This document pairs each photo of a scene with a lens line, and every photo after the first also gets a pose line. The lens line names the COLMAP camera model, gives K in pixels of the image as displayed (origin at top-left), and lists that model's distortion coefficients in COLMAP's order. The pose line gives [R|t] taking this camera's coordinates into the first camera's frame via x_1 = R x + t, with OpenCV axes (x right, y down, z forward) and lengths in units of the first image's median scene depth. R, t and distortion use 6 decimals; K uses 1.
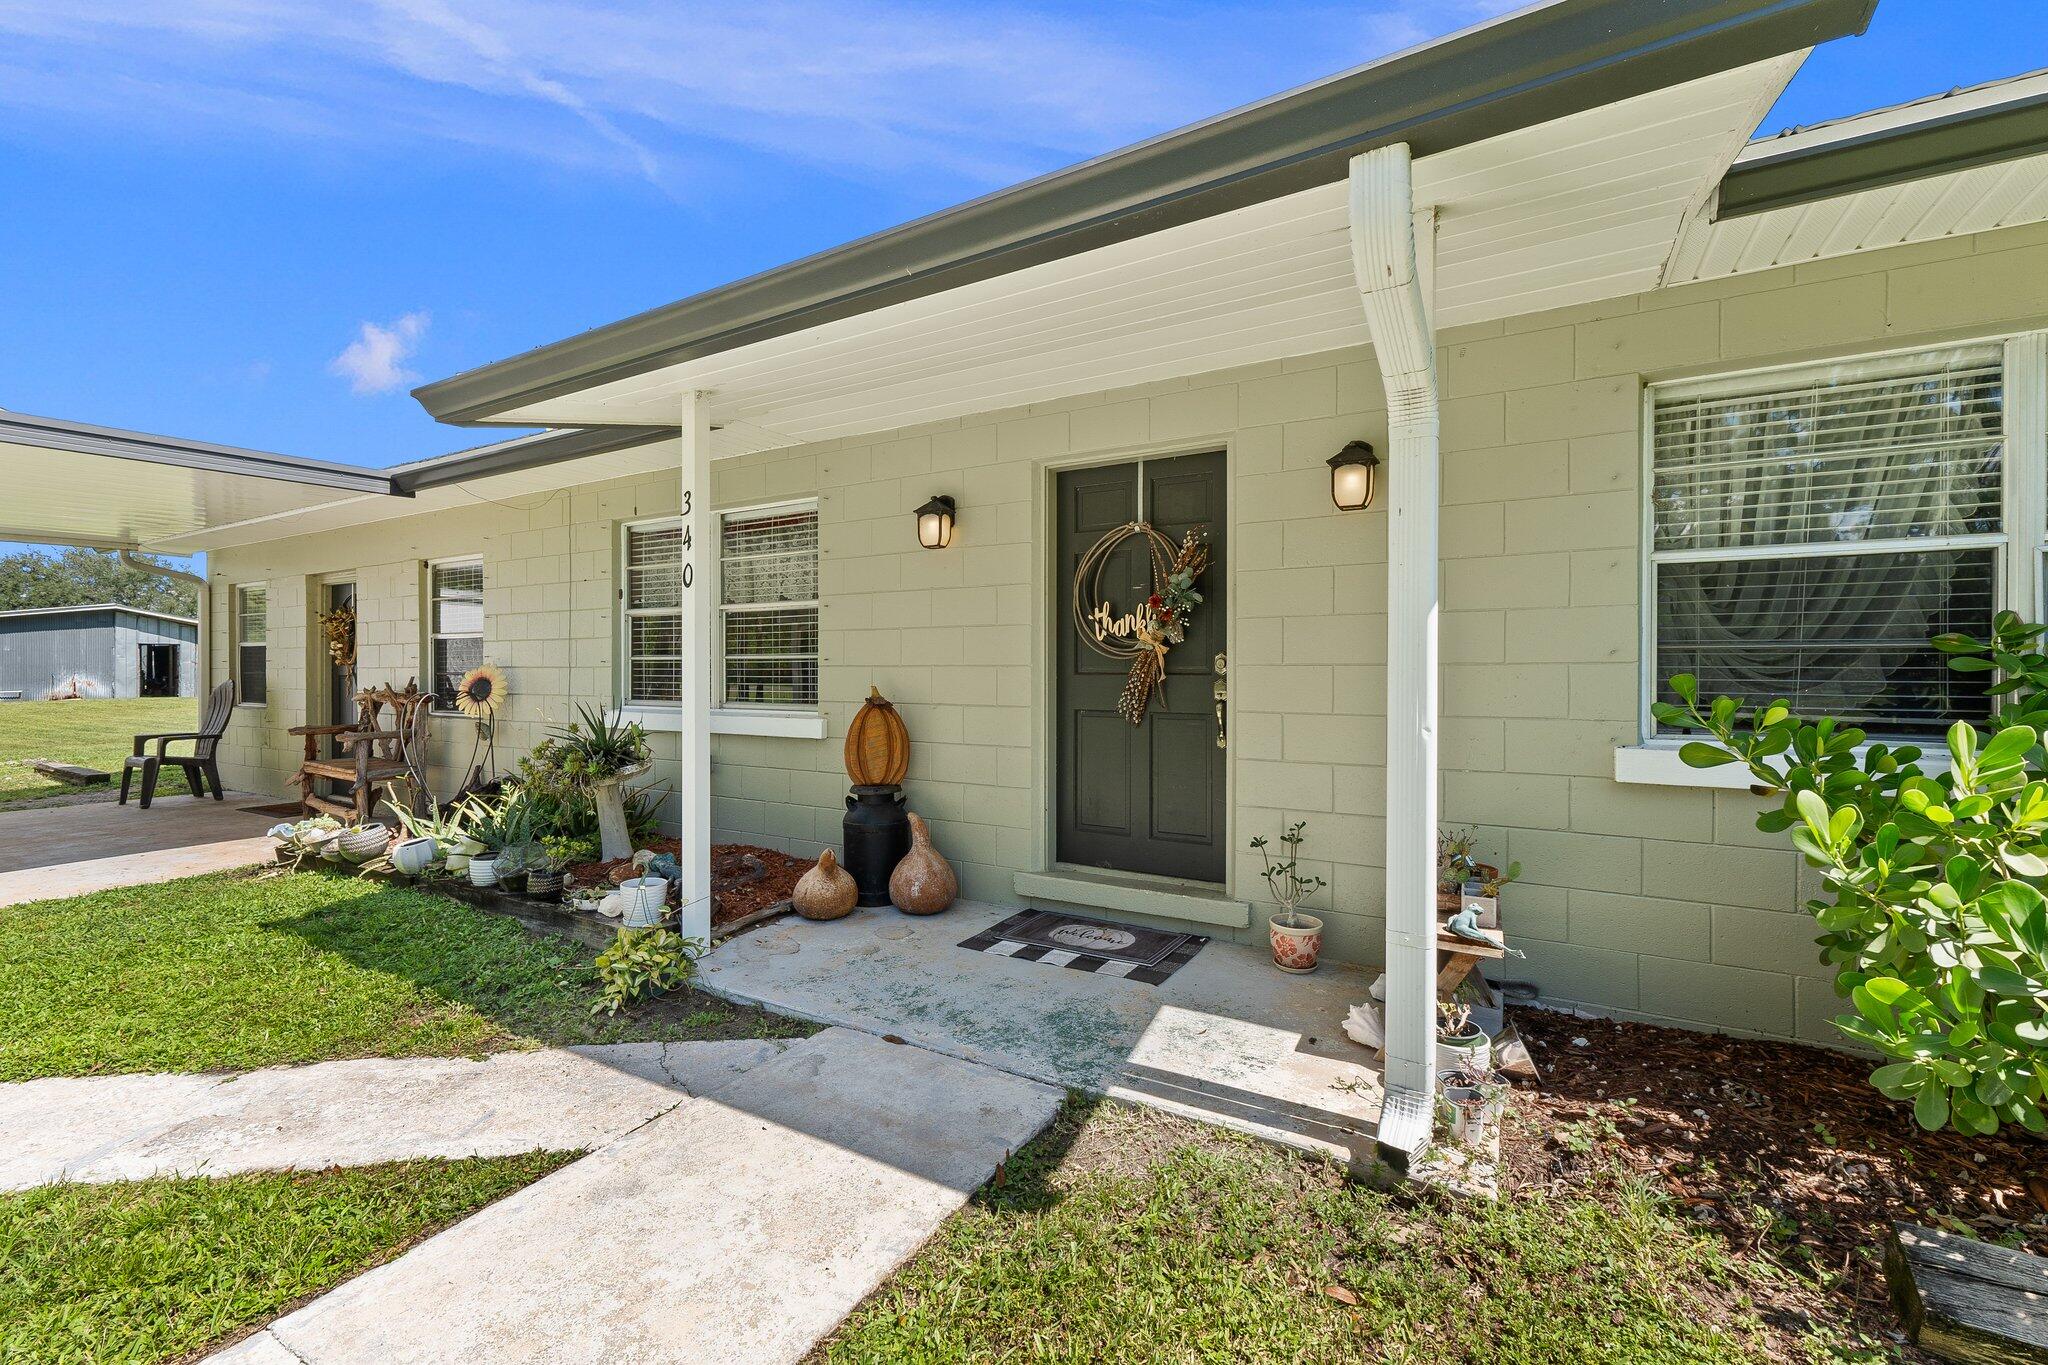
lens RADIAL K [[856.6, 0, 1022.1], [0, 856.6, 672.5], [0, 0, 1]] dist [0.008217, -0.000974]
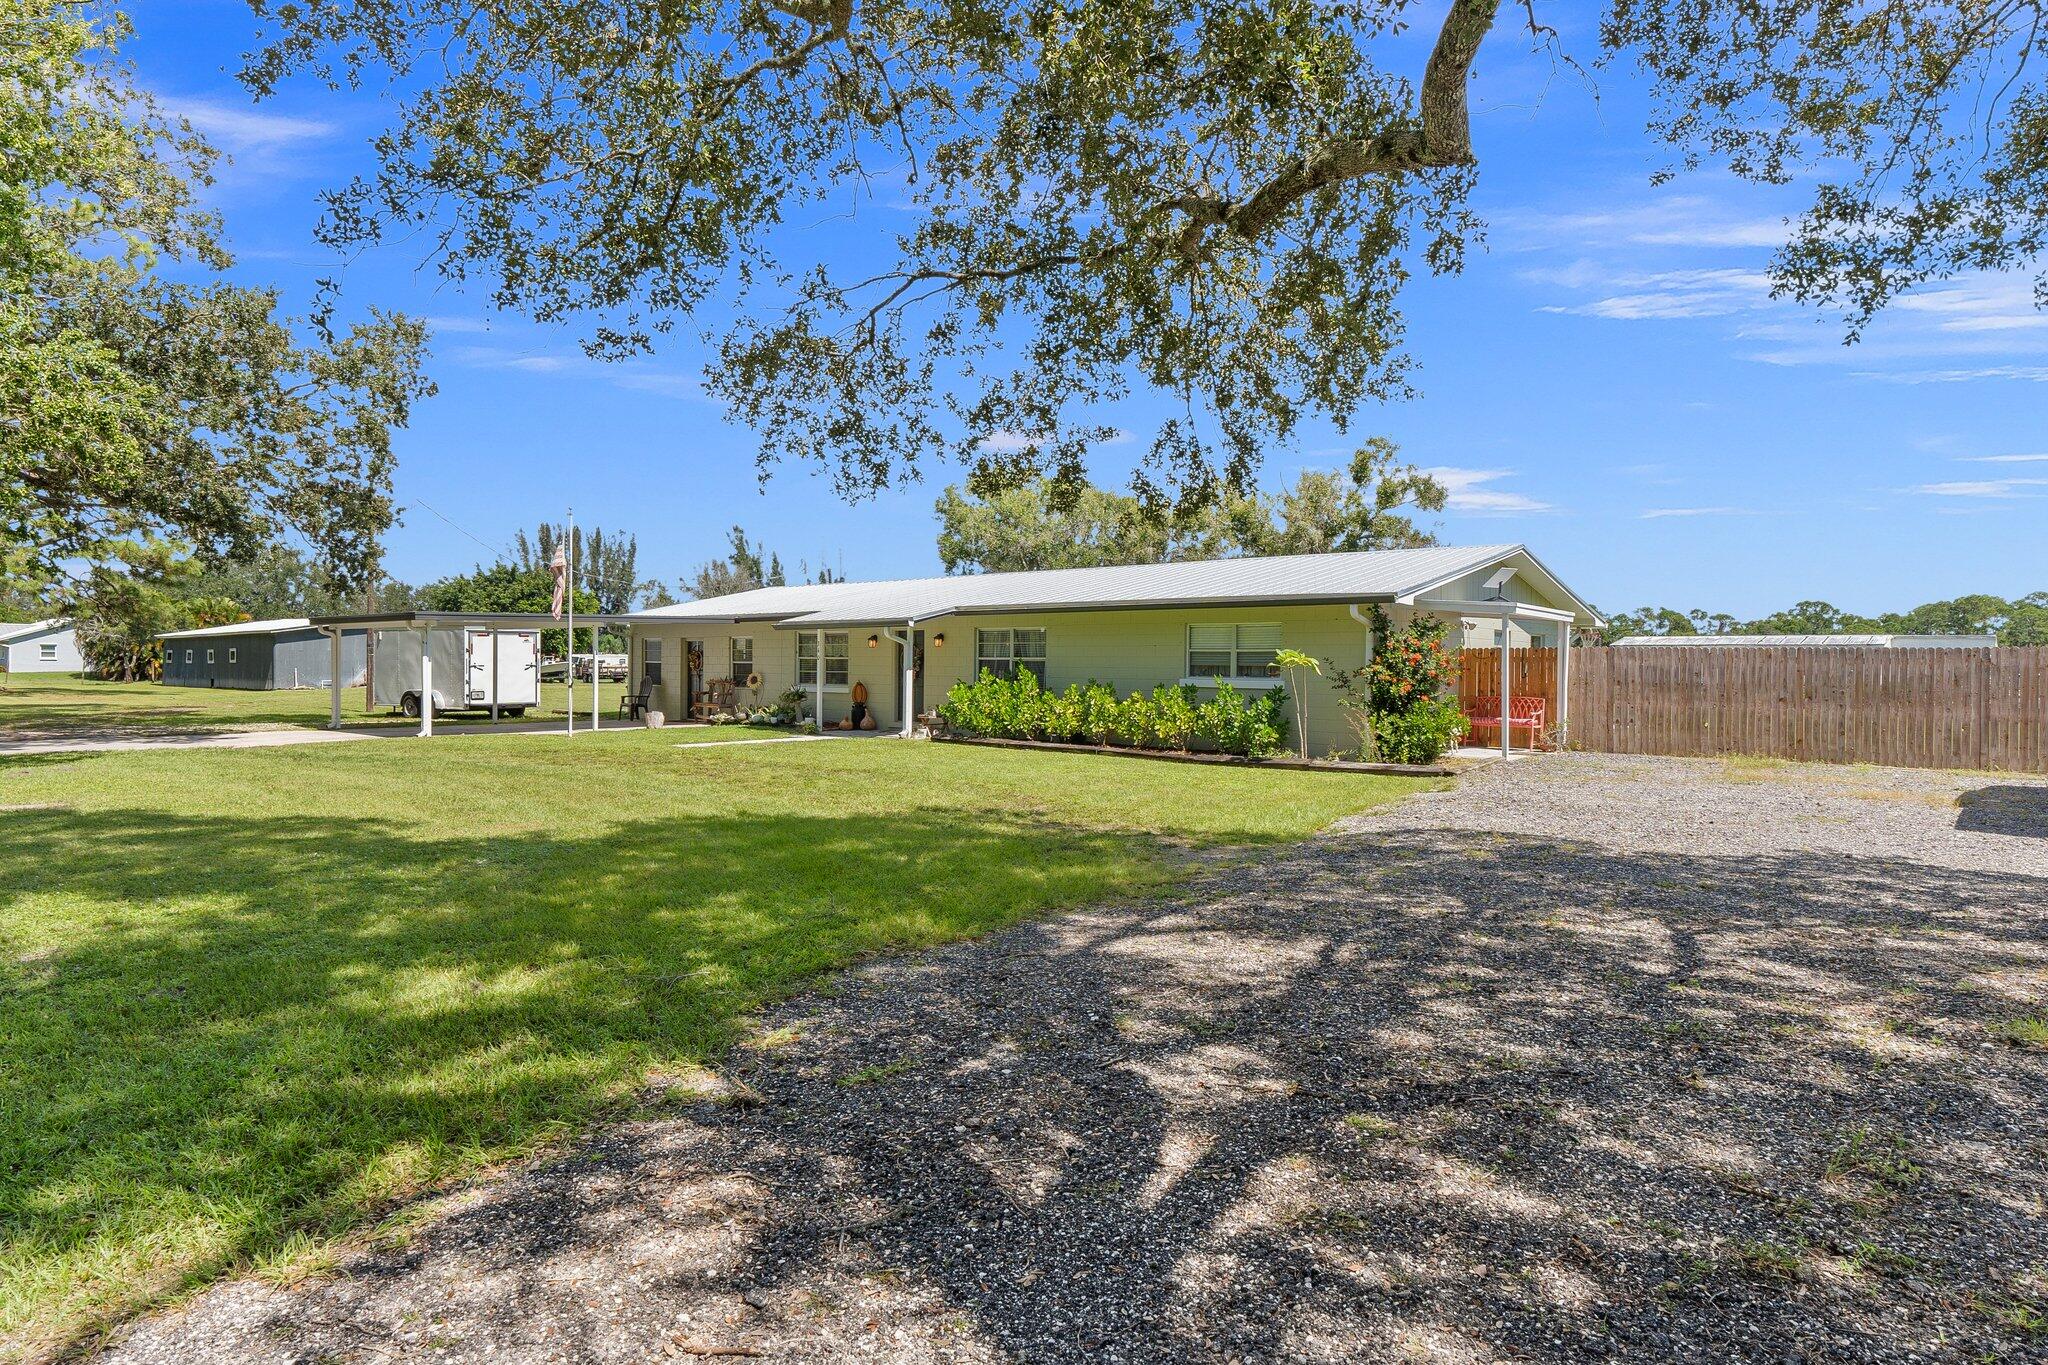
lens RADIAL K [[1185.2, 0, 1034.8], [0, 1185.2, 678.2], [0, 0, 1]] dist [-0.000901, -0.000048]
pose [[0.984902, 0.013149, -0.172611, 1.886589], [-0.012570, 0.999911, 0.004448, -0.032345], [0.172654, -0.002211, 0.984980, -5.154105]]
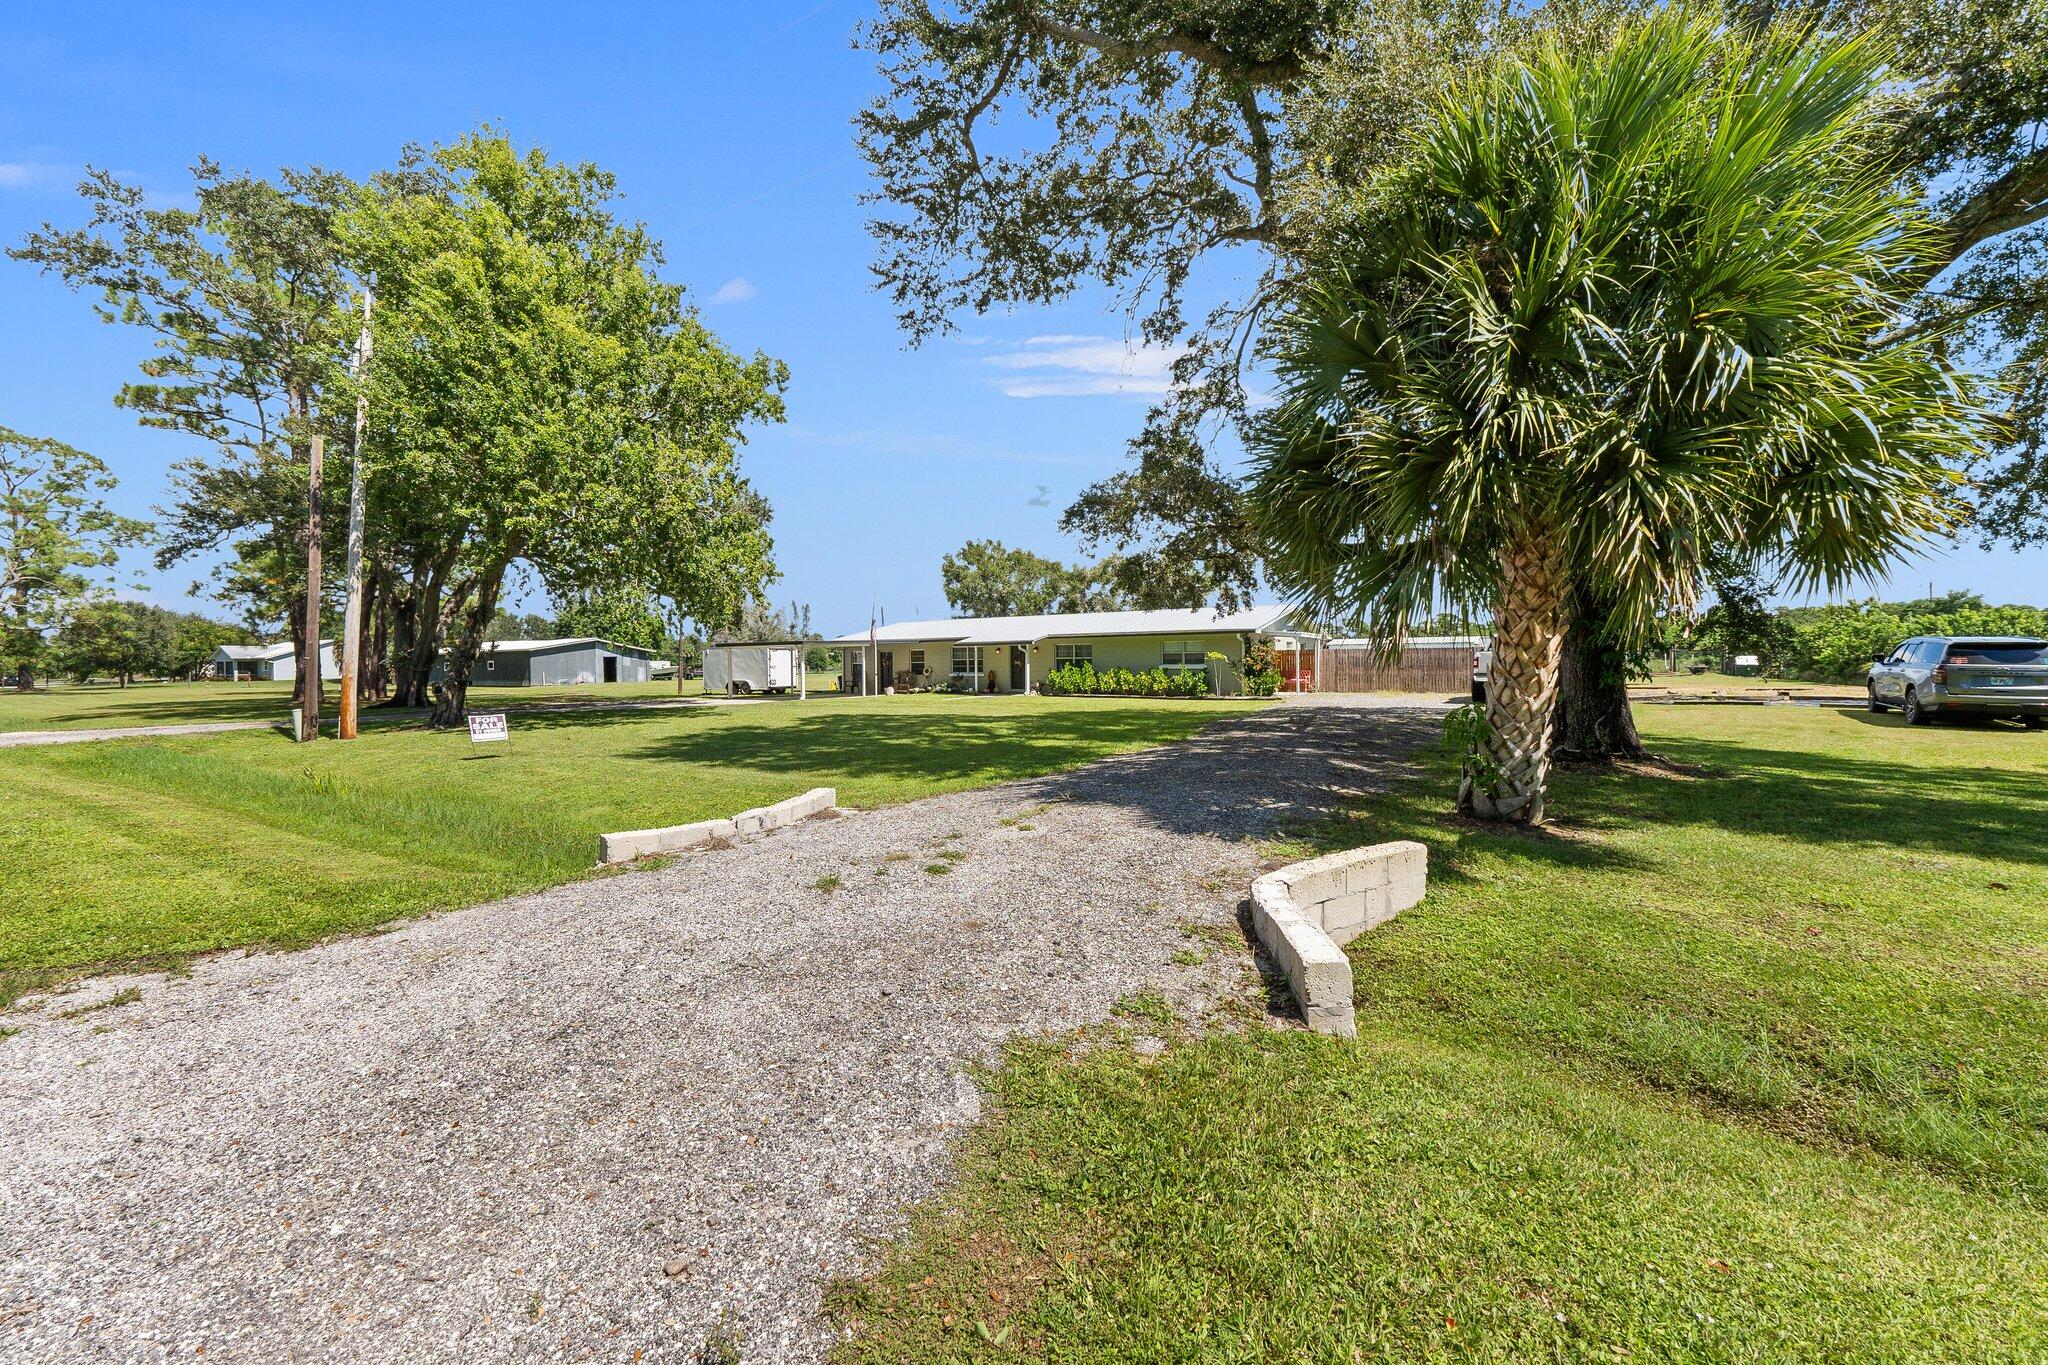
lens RADIAL K [[856.6, 0, 1014.0], [0, 856.6, 675.5], [0, 0, 1]] dist [0.008217, -0.000974]
pose [[0.997433, -0.005147, -0.071416, 0.770838], [0.005676, 0.999958, 0.007204, 0.016923], [0.071376, -0.007591, 0.997421, -8.699096]]
